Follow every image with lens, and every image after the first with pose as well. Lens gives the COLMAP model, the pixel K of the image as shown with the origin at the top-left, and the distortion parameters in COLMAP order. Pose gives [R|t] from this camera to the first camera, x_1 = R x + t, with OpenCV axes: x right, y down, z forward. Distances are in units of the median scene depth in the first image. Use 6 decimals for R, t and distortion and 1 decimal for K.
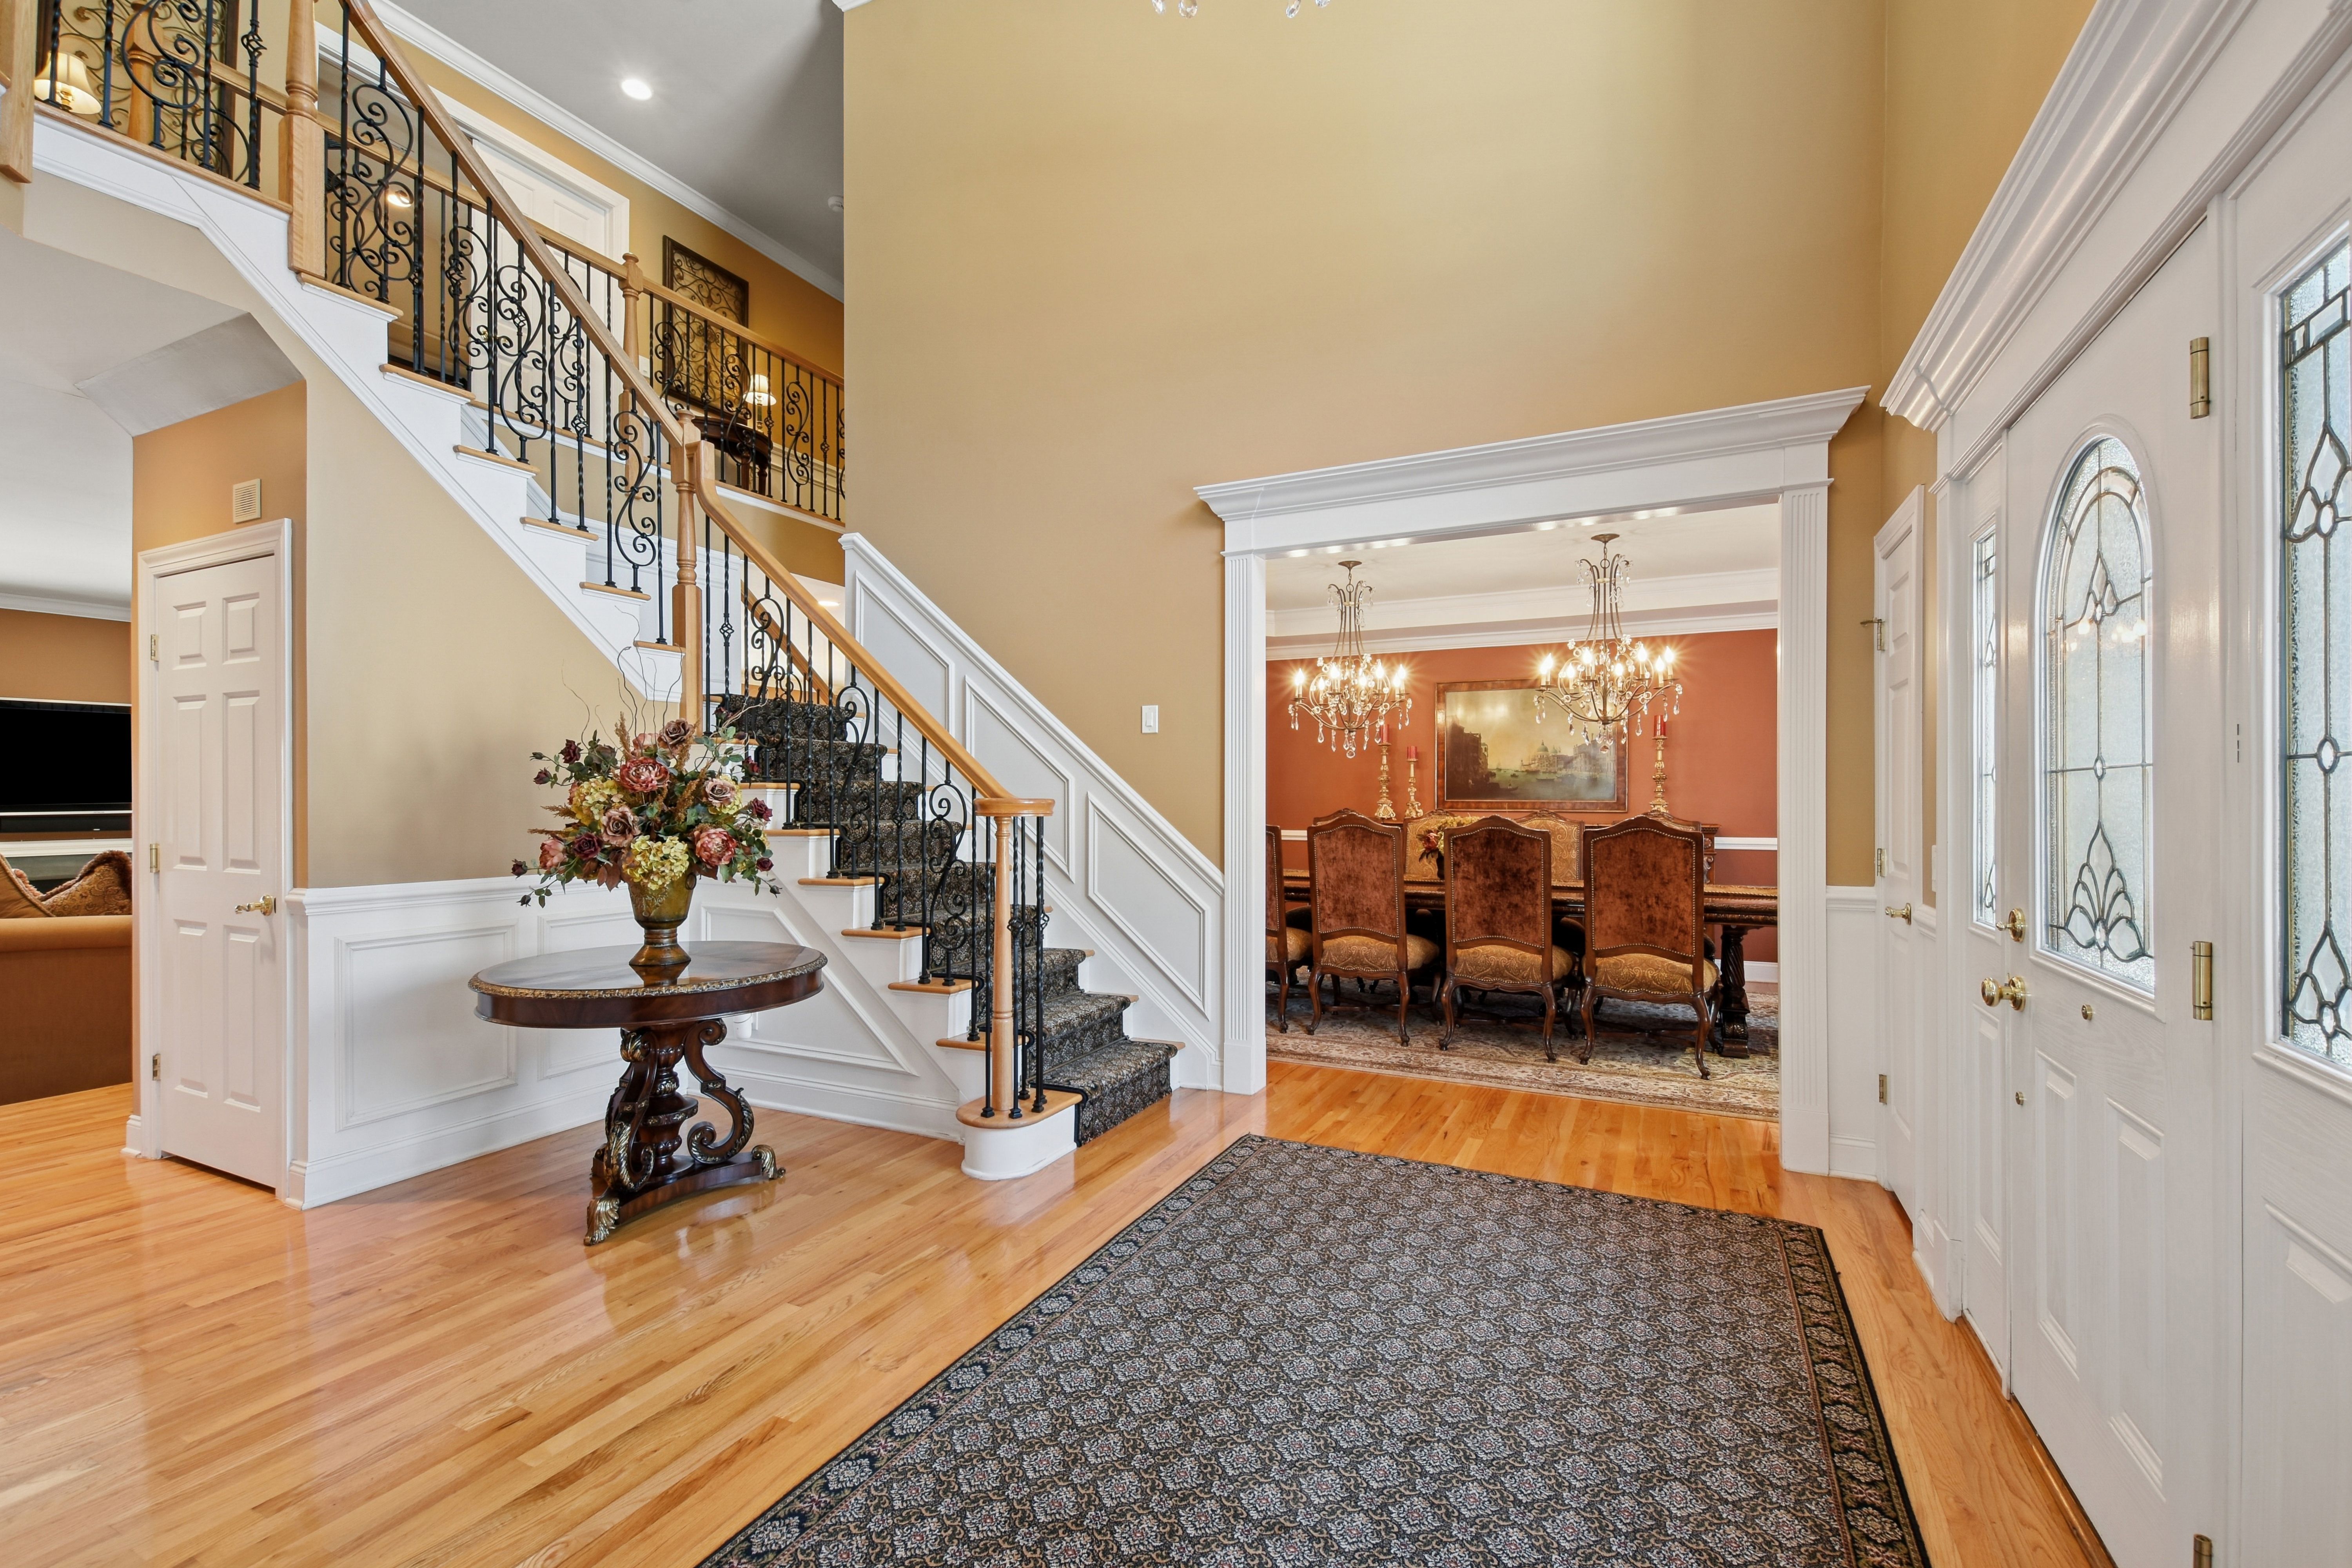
lens RADIAL K [[1025.5, 0, 1172.8], [0, 1025.5, 779.8], [0, 0, 1]] dist [0.027656, -0.015486]
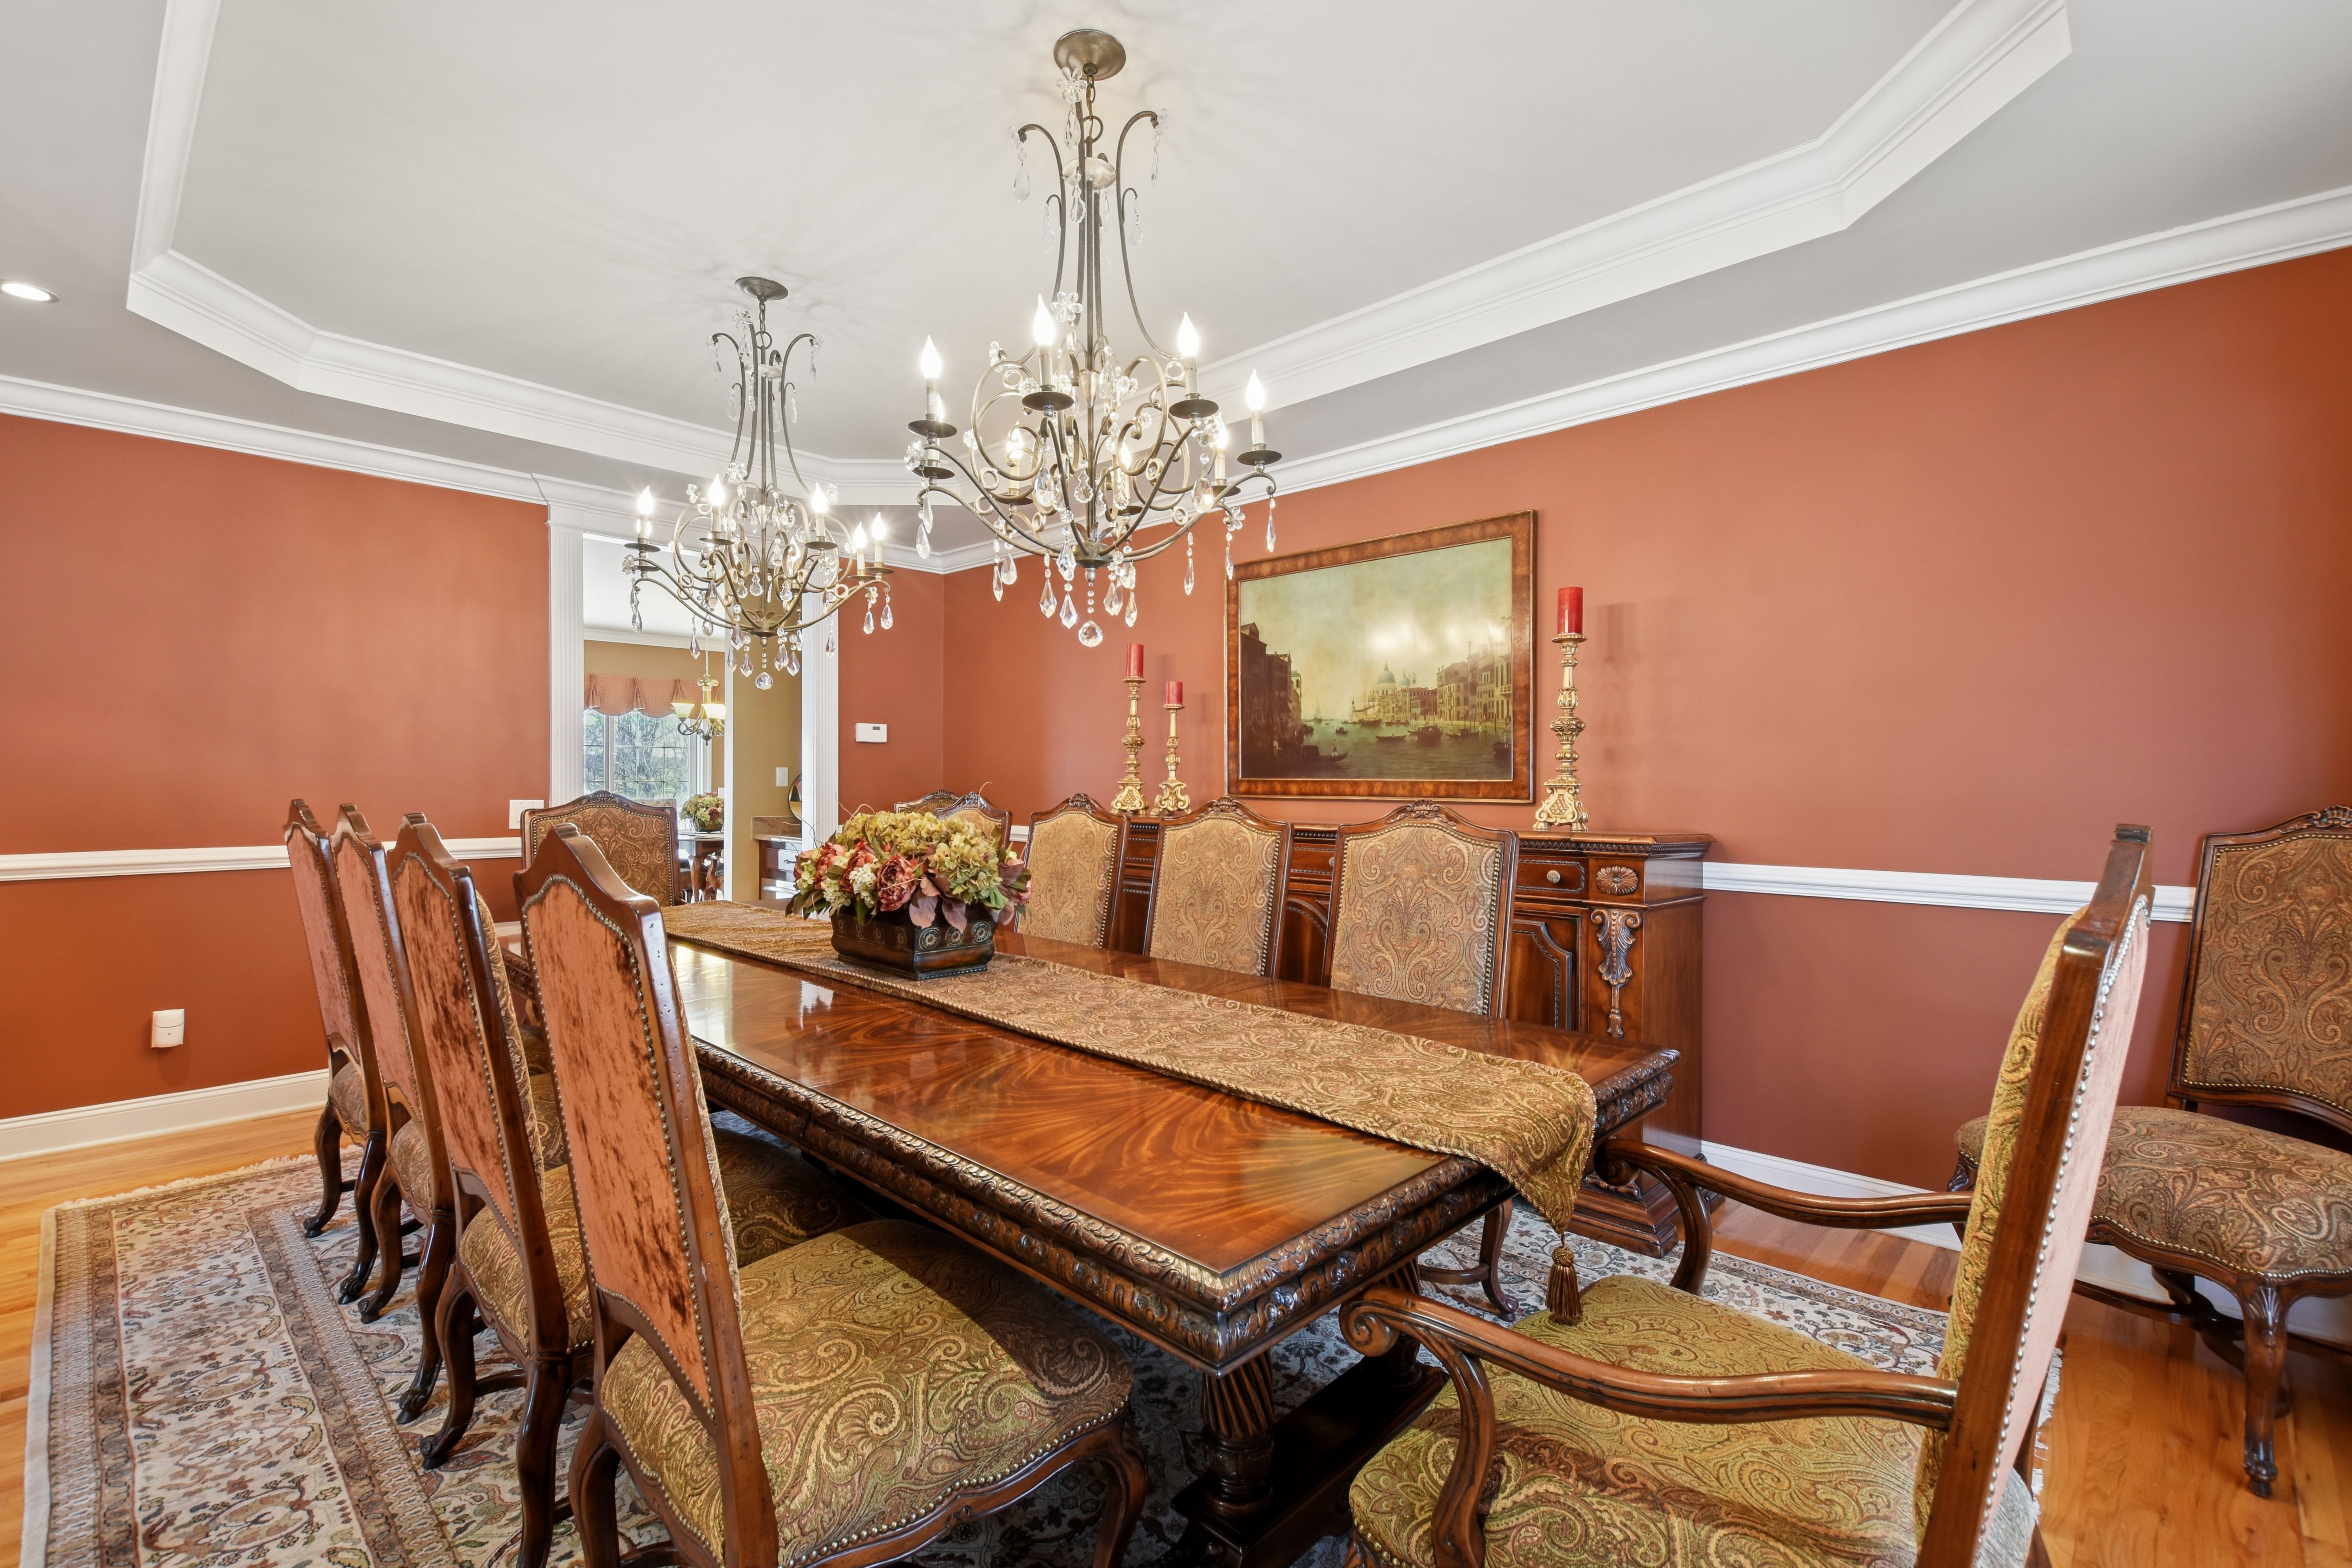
lens RADIAL K [[1020.6, 0, 1170.2], [0, 1020.6, 765.2], [0, 0, 1]] dist [0.023333, -0.015594]
pose [[0.954102, -0.005069, -0.299439, 0.445888], [0.006456, 0.999973, 0.003640, 0.011702], [0.299412, -0.005406, 0.954108, 0.525322]]
